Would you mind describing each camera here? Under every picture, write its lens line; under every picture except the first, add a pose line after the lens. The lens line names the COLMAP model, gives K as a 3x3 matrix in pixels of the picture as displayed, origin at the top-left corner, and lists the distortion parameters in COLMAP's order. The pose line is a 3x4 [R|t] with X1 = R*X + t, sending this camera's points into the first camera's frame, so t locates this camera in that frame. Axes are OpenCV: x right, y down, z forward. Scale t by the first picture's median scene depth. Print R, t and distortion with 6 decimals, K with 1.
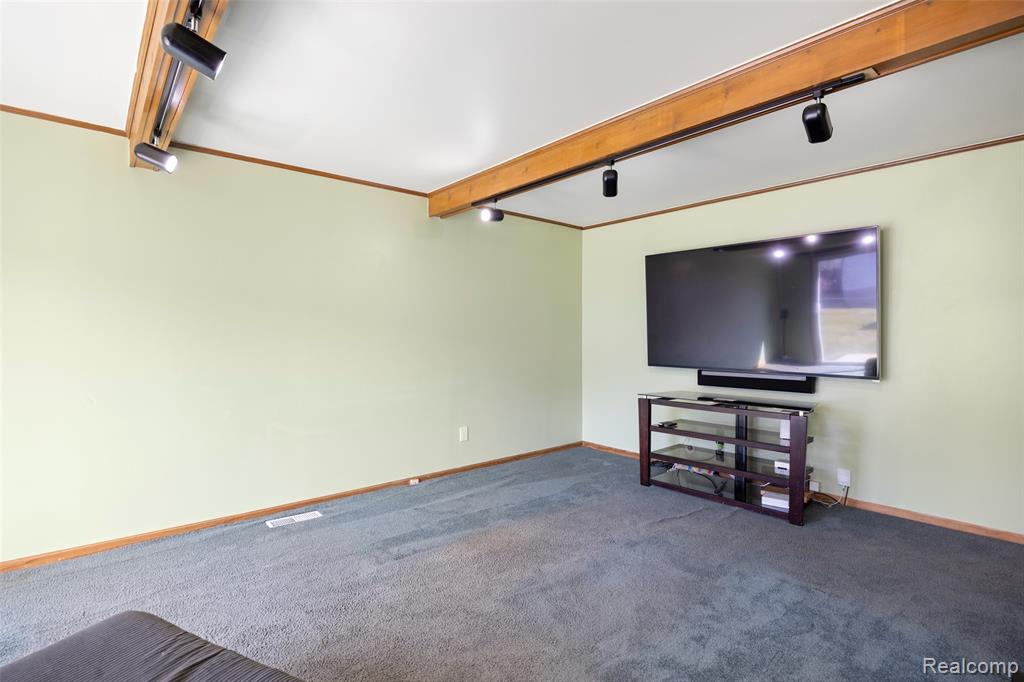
lens RADIAL K [[494.6, 0, 512.0], [0, 494.6, 341.0], [0, 0, 1]] dist [-0.004167, -0.000481]
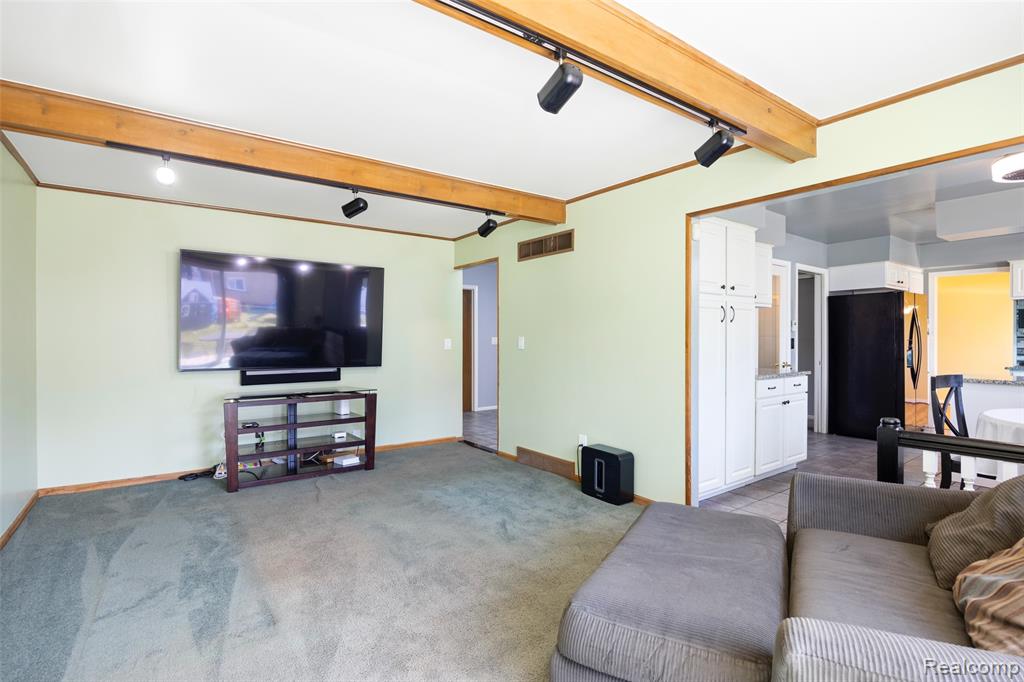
lens RADIAL K [[494.6, 0, 512.0], [0, 494.6, 341.0], [0, 0, 1]] dist [-0.004167, -0.000481]
pose [[0.086408, -0.005937, 0.996242, -0.825904], [0.012348, 0.999912, 0.004888, -0.003430], [-0.996183, 0.011879, 0.086474, 0.466810]]
